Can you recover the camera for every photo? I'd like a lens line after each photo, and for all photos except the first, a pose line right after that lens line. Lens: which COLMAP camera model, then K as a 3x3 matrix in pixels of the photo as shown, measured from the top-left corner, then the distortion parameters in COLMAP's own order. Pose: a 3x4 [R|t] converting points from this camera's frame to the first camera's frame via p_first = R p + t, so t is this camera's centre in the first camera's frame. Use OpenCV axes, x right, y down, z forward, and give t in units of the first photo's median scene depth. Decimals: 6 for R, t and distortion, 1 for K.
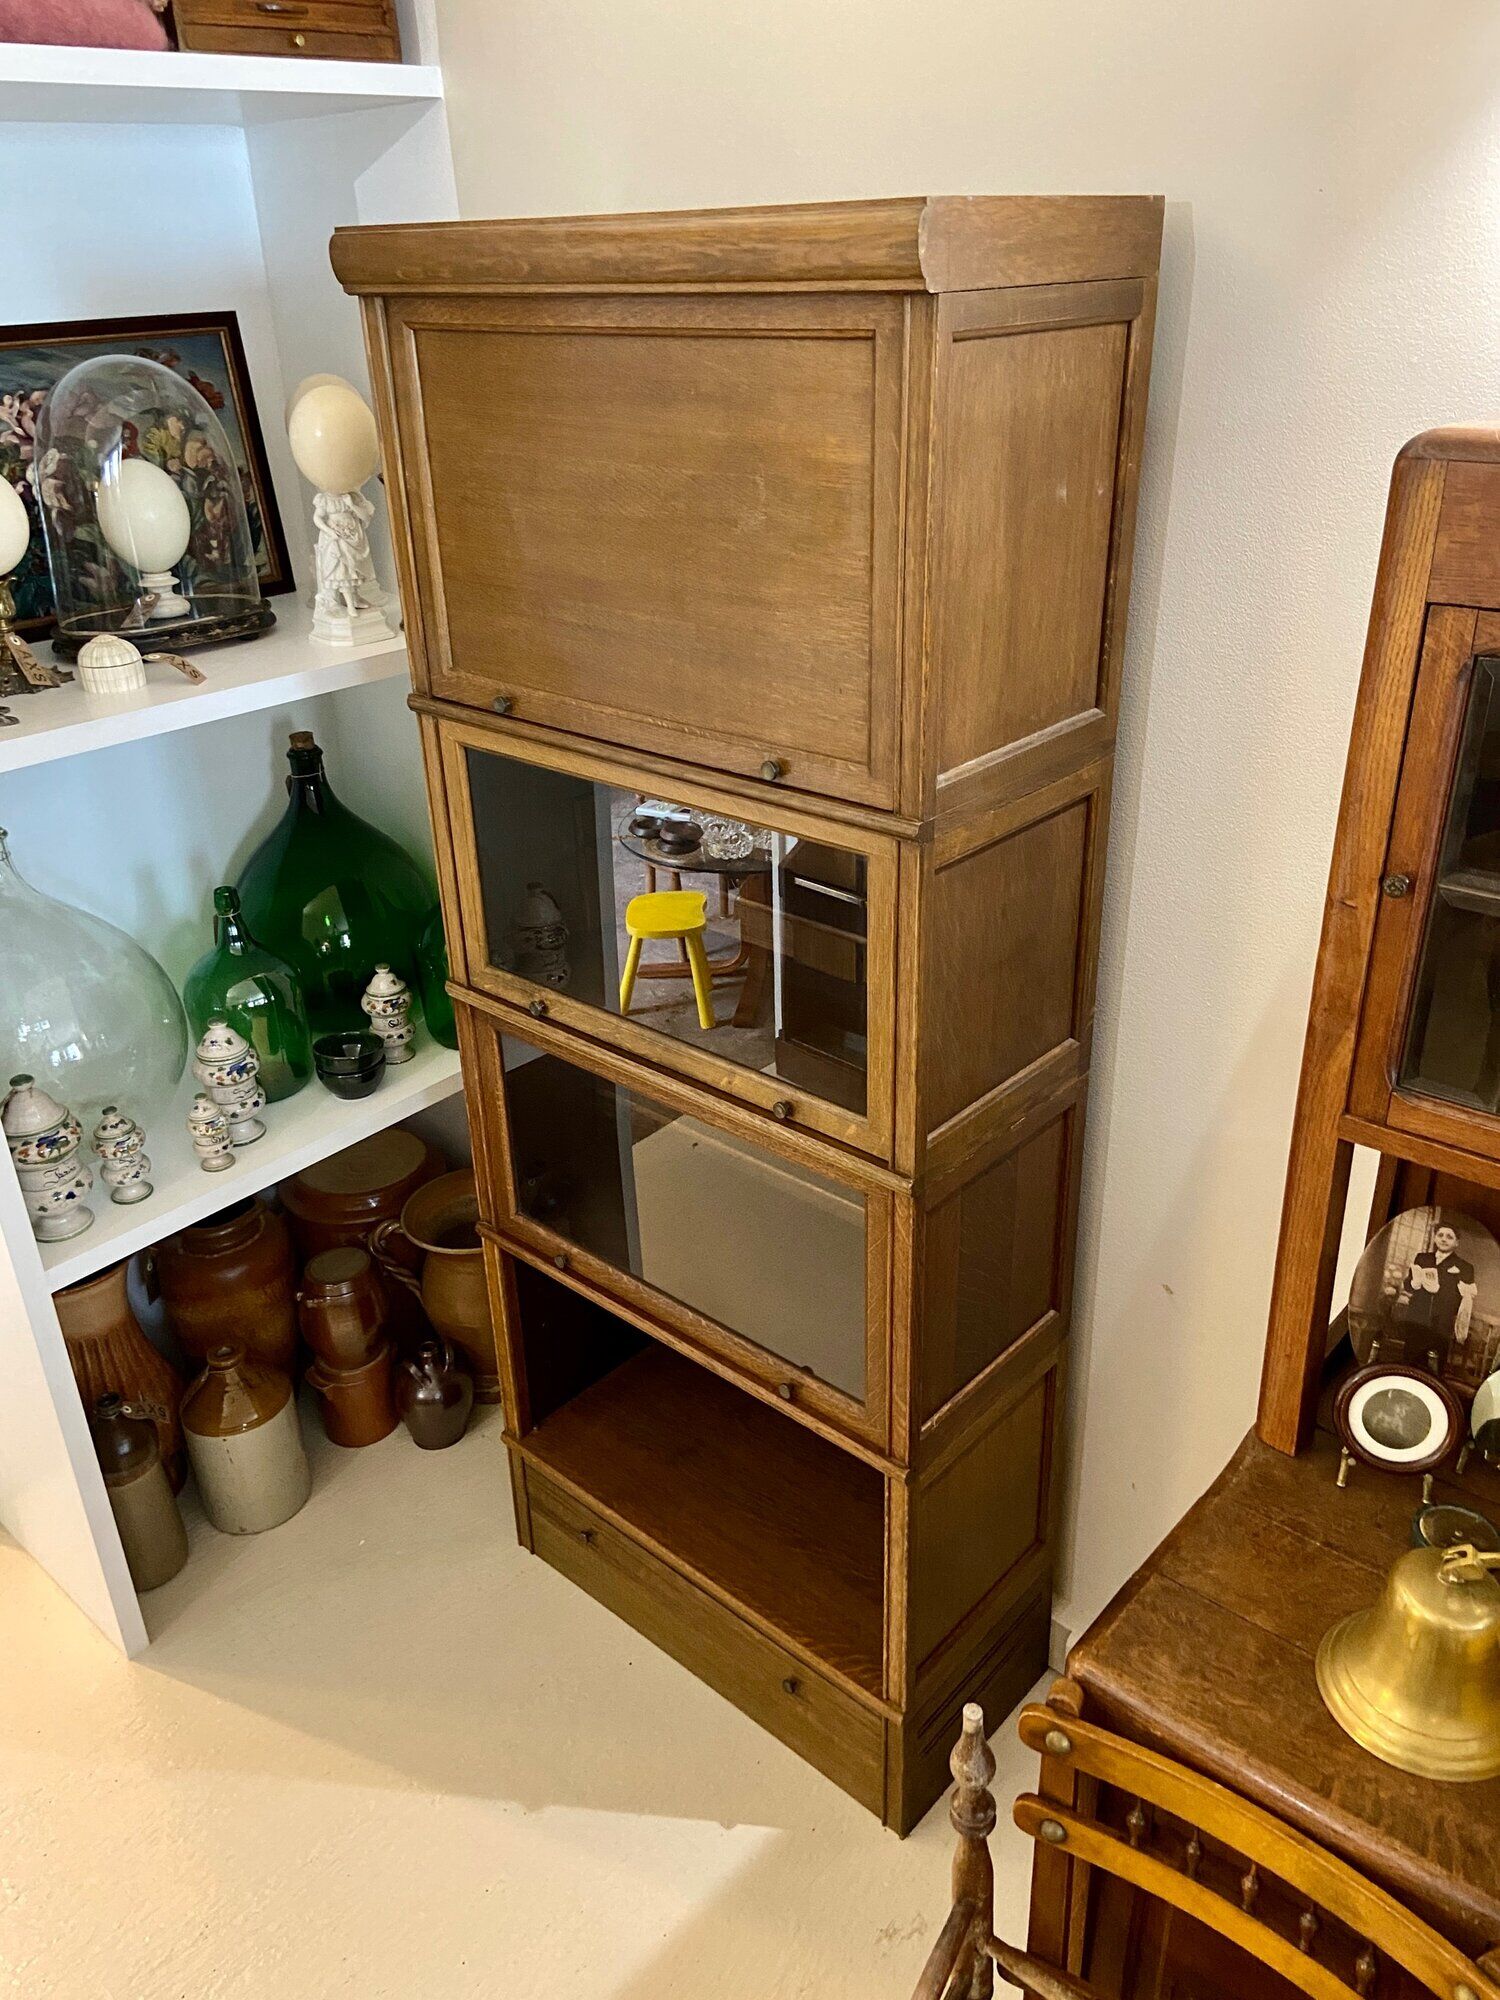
lens RADIAL K [[1505.0, 0, 754.2], [0, 1505.0, 989.9], [0, 0, 1]] dist [0.106064, -0.121469]
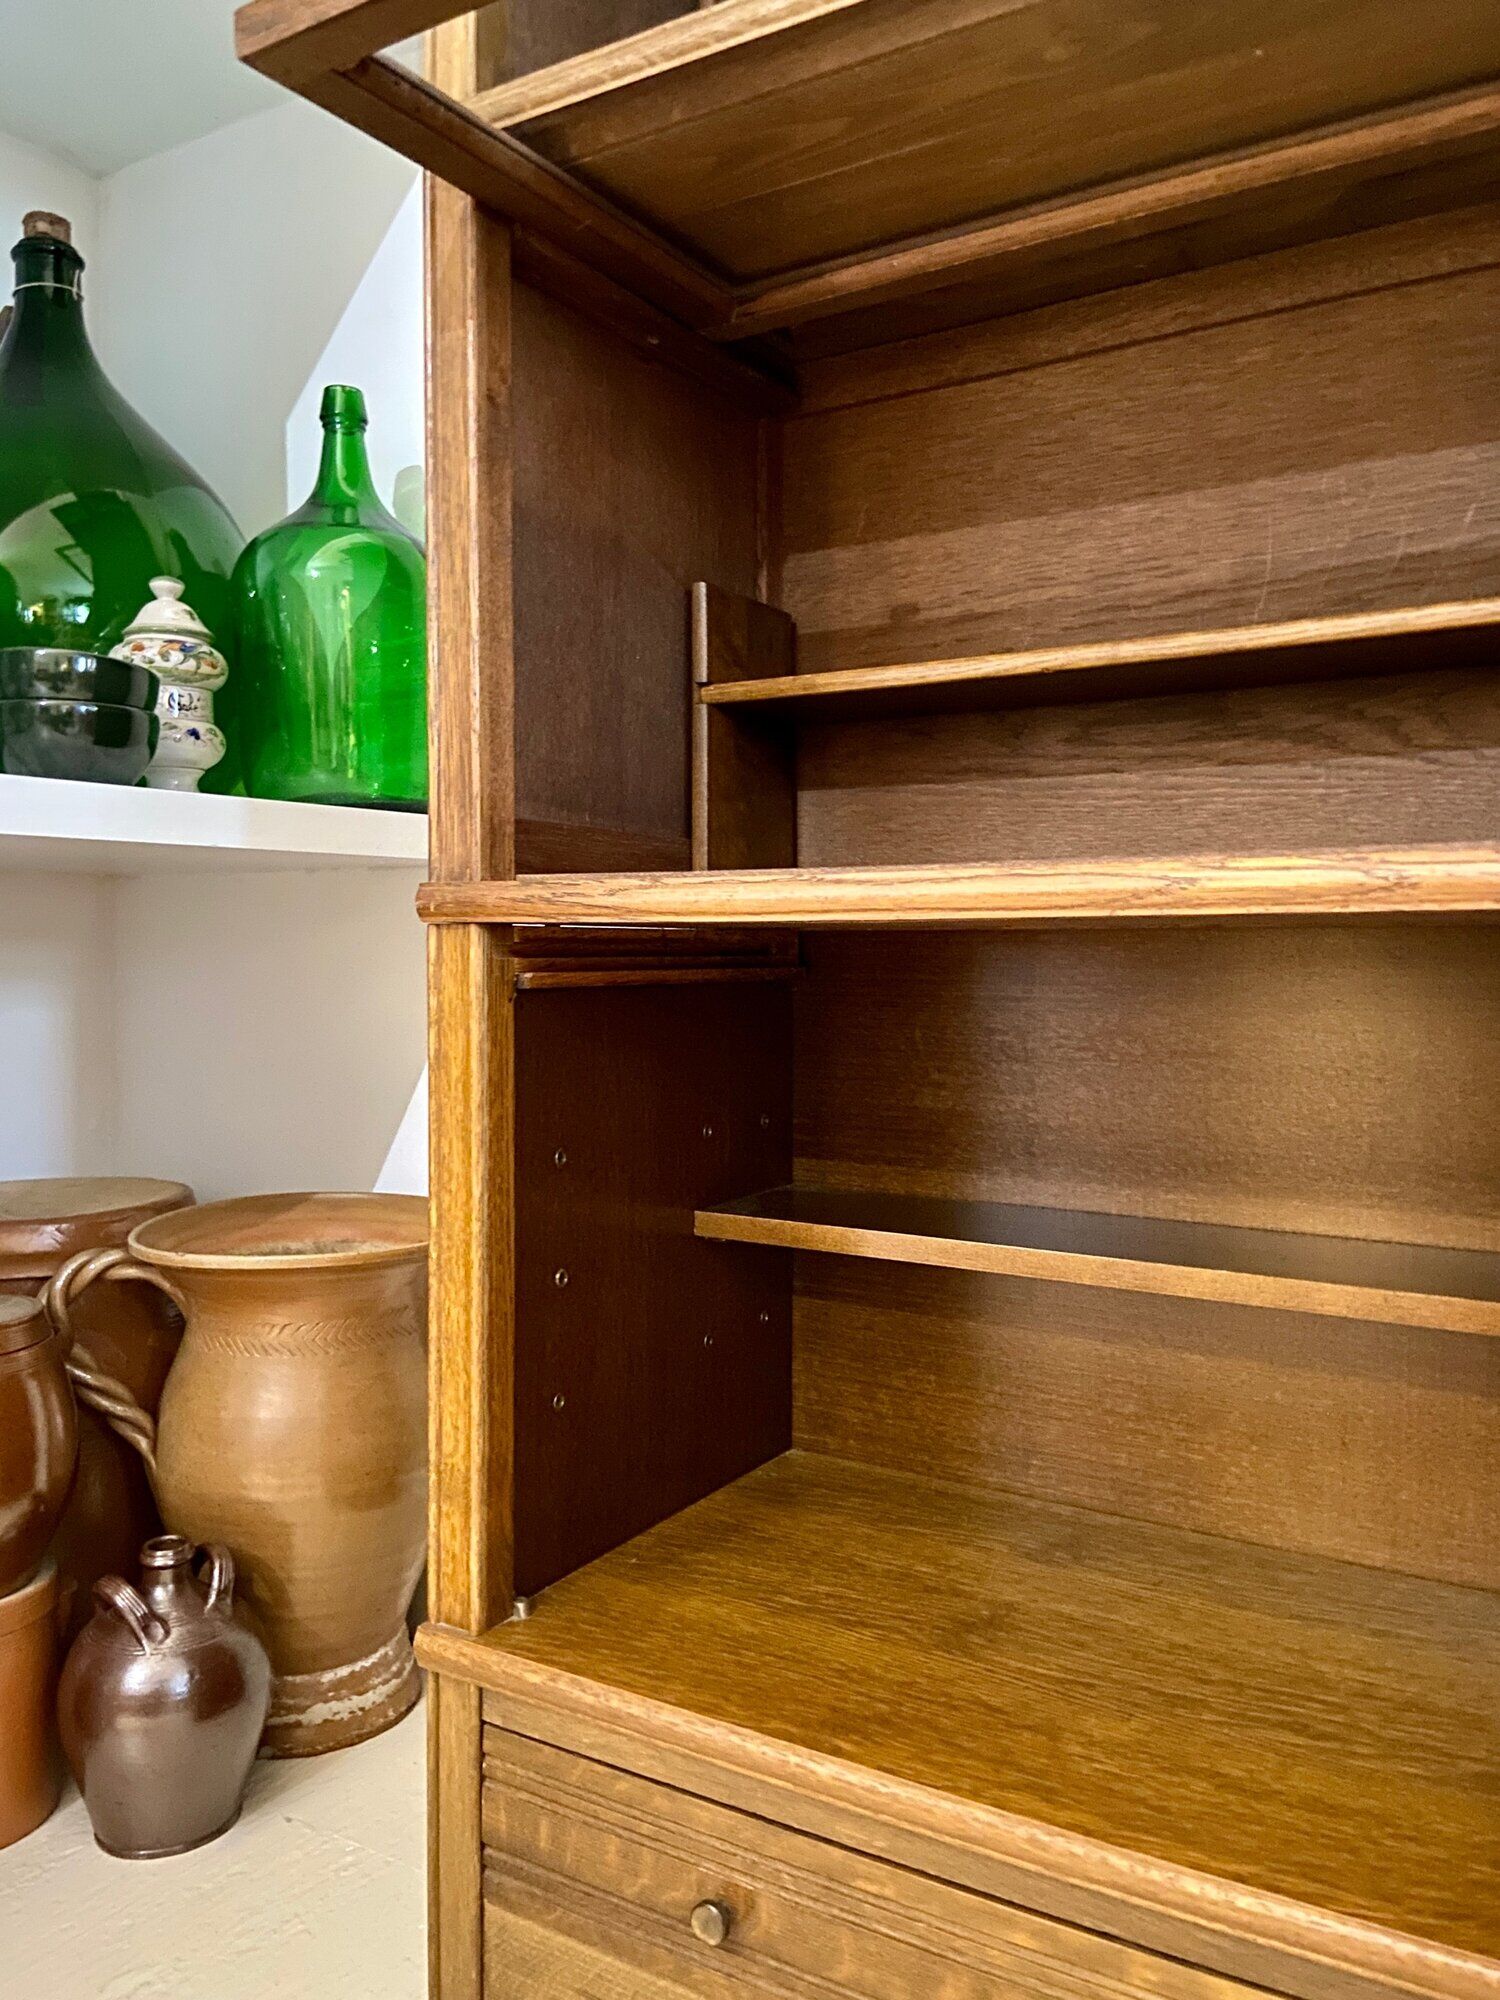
lens RADIAL K [[1505.0, 0, 759.3], [0, 1505.0, 989.5], [0, 0, 1]] dist [0.106064, -0.121469]
pose [[0.982277, 0.024446, 0.185836, -0.185855], [0.054587, 0.911172, -0.408394, 0.358443], [-0.179313, 0.411300, 0.893689, 0.734276]]
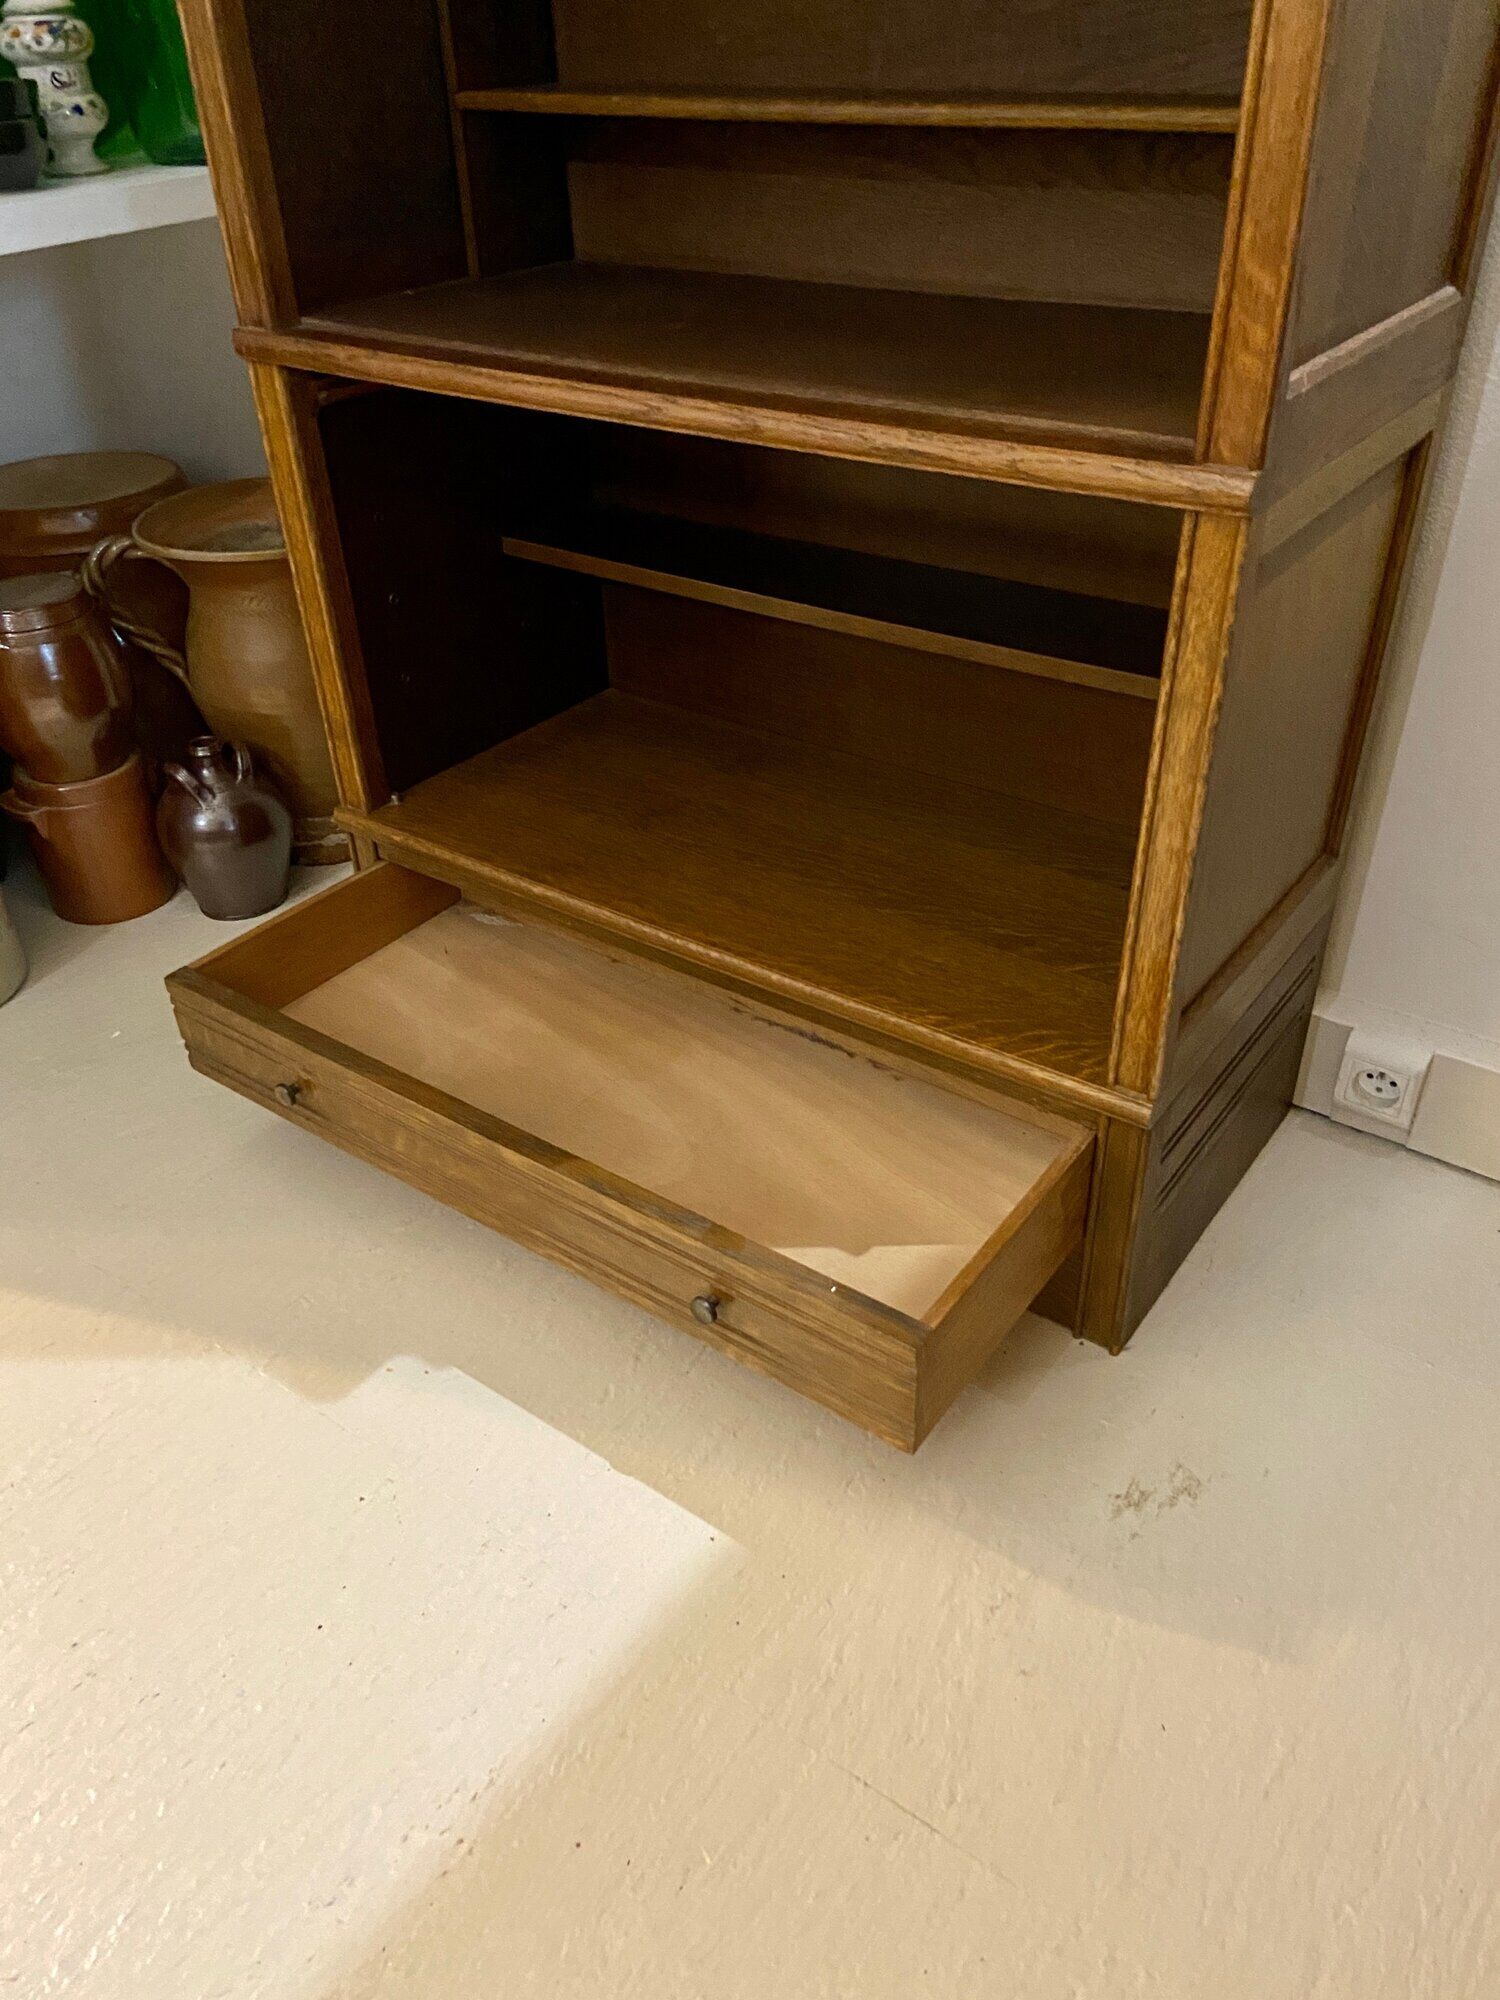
lens RADIAL K [[1505.0, 0, 750.6], [0, 1505.0, 1007.3], [0, 0, 1]] dist [0.106064, -0.121469]
pose [[0.994798, -0.057401, 0.084158, -0.073707], [0.044567, 0.988109, 0.147152, 0.338675], [-0.091604, -0.142636, 0.985527, 0.483920]]
